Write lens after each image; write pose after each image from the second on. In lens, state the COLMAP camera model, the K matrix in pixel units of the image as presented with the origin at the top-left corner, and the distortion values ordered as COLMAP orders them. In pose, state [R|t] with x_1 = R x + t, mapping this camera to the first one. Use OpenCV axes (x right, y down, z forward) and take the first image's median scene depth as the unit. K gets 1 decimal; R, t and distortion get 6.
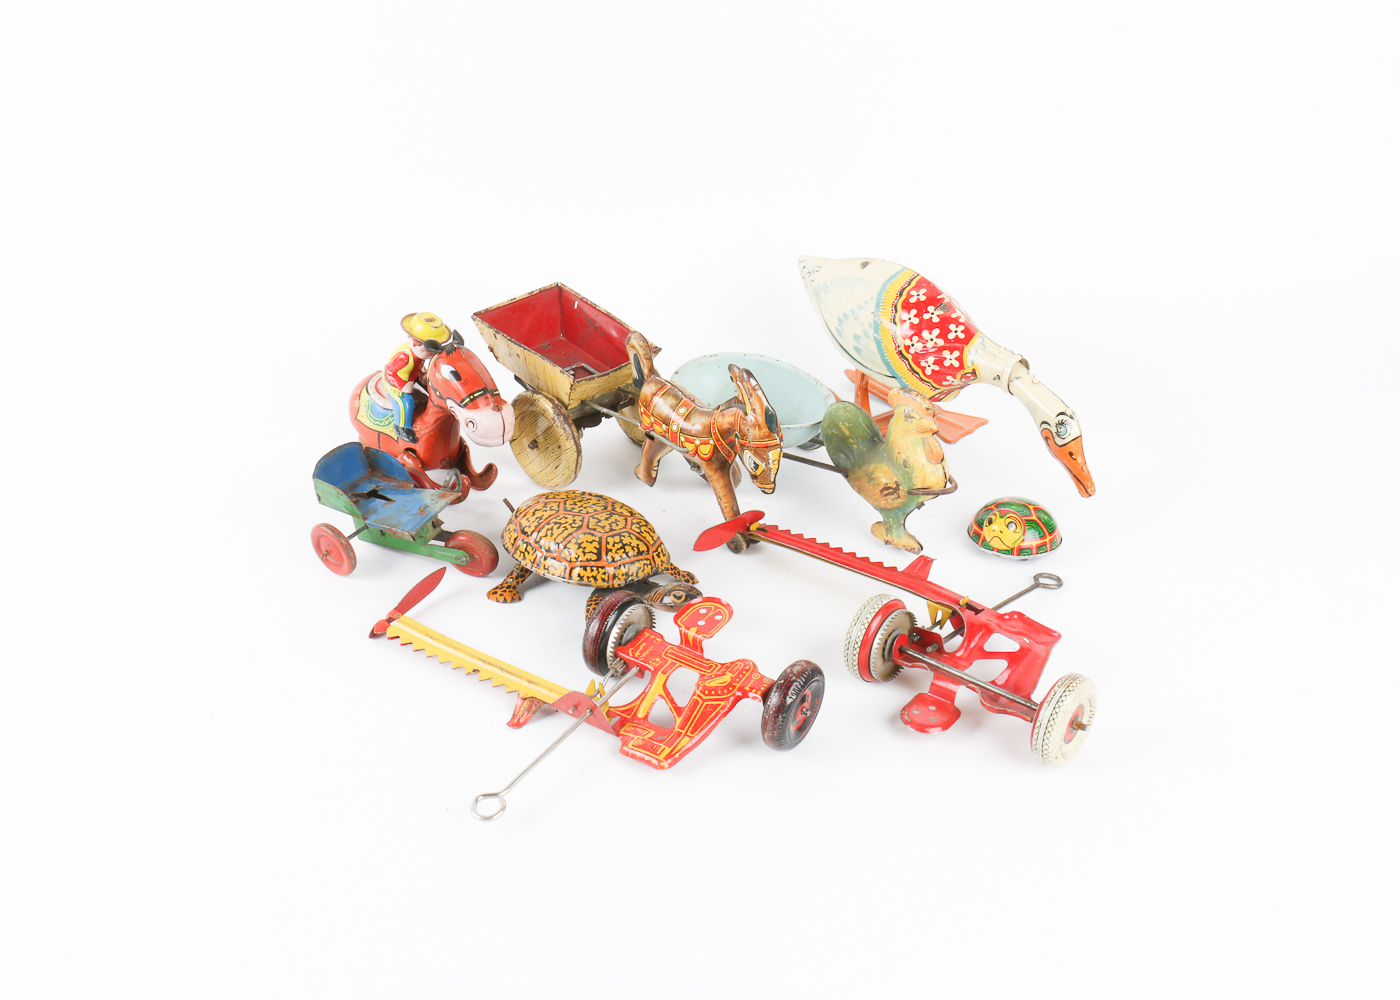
lens RADIAL K [[1829.5, 0, 697.0], [0, 1829.5, 498.6], [0, 0, 1]] dist [-0.081634, 0.000000]
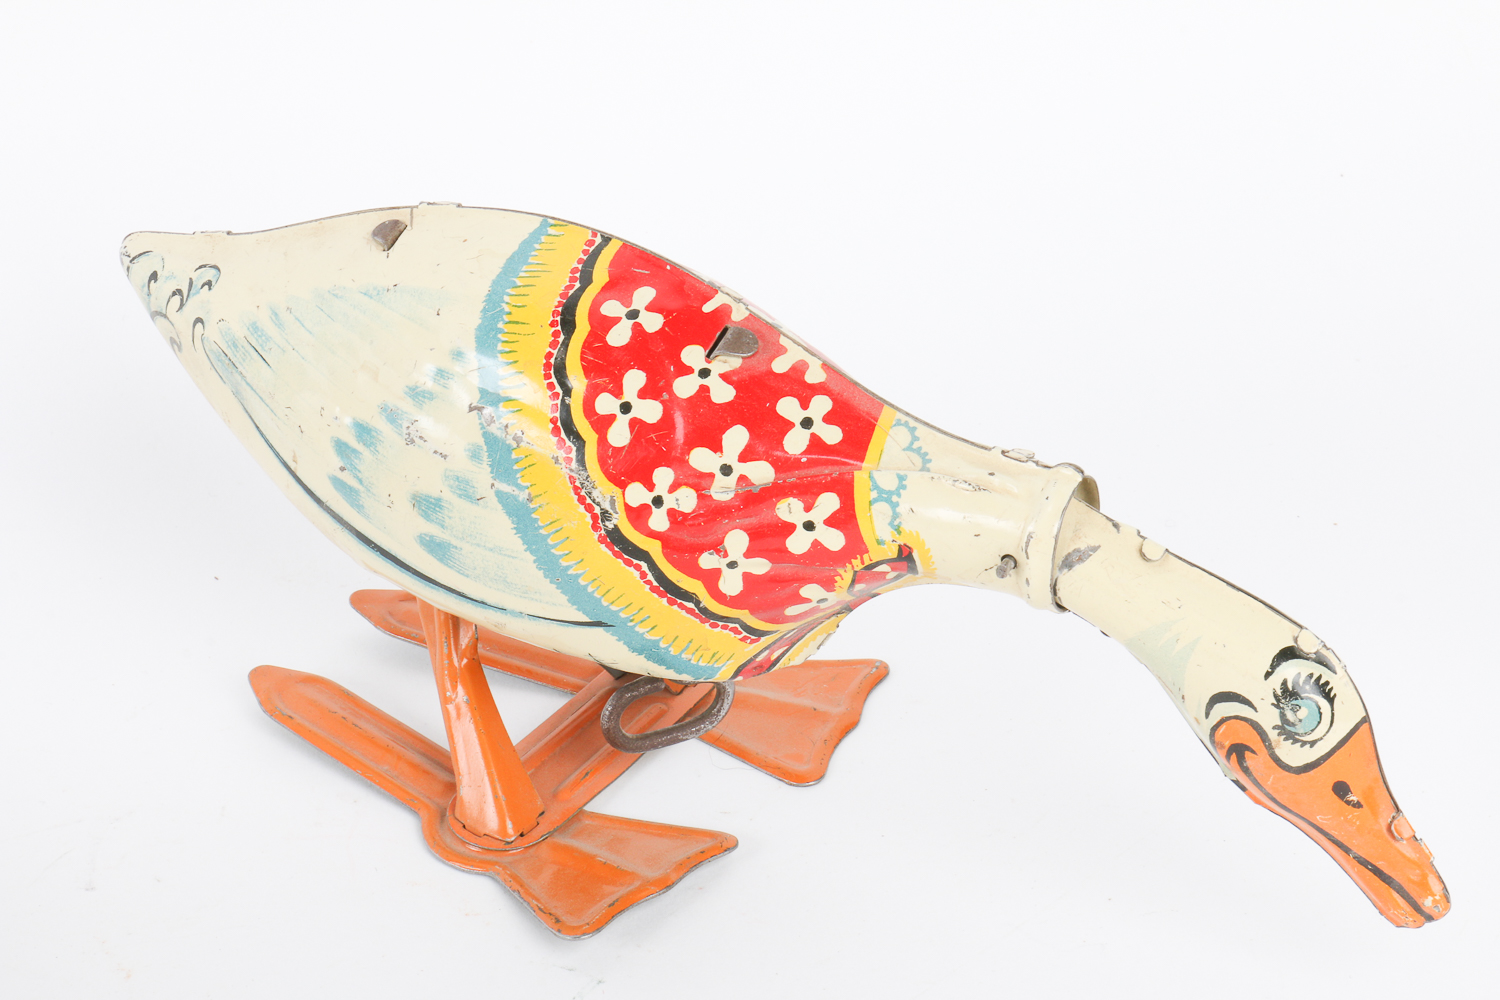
lens RADIAL K [[3350.9, 0, 749.1], [0, 3350.9, 499.5], [0, 0, 1]] dist [0.066569, 0.000000]
pose [[0.928875, -0.210389, 0.304840, -0.020221], [0.209905, 0.977104, 0.034761, -0.098765], [-0.305174, 0.031699, 0.951769, 0.525099]]
